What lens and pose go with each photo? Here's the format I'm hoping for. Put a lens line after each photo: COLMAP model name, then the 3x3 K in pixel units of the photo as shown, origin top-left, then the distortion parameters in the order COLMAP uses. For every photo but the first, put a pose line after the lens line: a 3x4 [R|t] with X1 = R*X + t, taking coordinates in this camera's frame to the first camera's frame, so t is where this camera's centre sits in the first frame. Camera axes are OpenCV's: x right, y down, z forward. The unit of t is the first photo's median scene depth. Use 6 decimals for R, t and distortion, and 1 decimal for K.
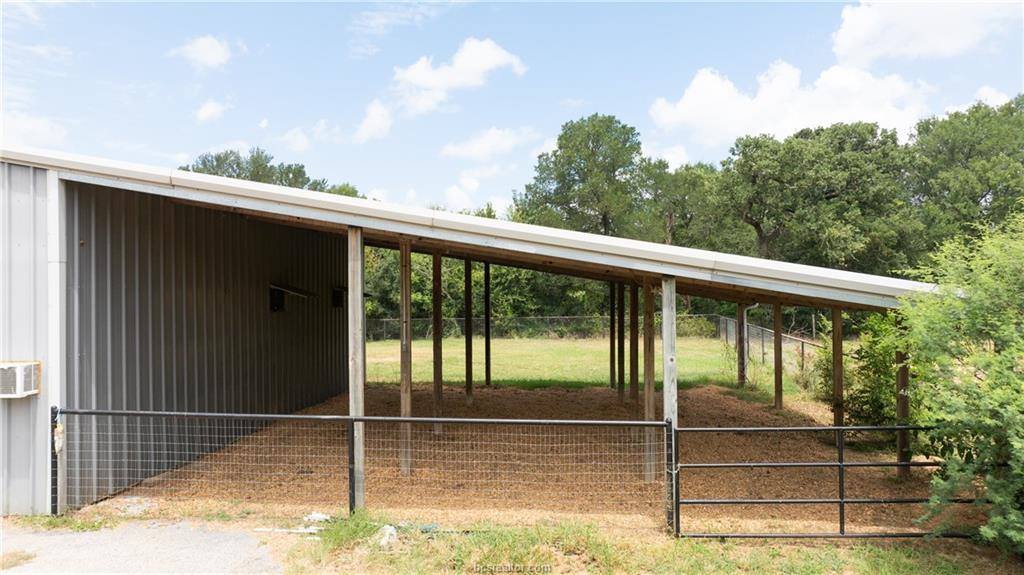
lens RADIAL K [[710.7, 0, 513.2], [0, 710.7, 285.3], [0, 0, 1]] dist [-0.011369, 0.000148]
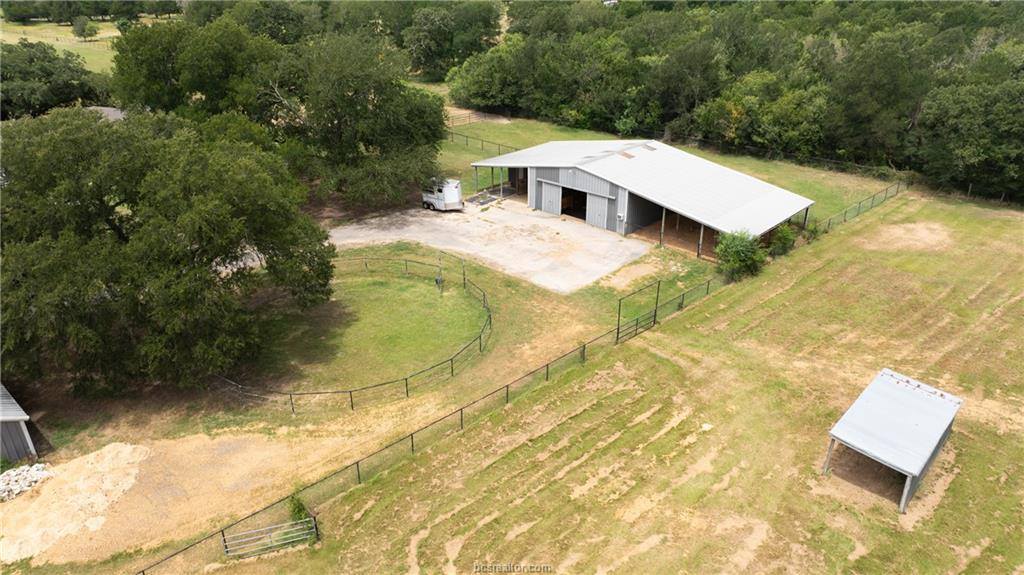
lens RADIAL K [[710.7, 0, 511.6], [0, 710.7, 286.7], [0, 0, 1]] dist [-0.011369, 0.000148]
pose [[0.784905, 0.259247, -0.562774, 2.648476], [0.011537, 0.901991, 0.431601, -2.324159], [0.619508, -0.345259, 0.704986, -4.972242]]
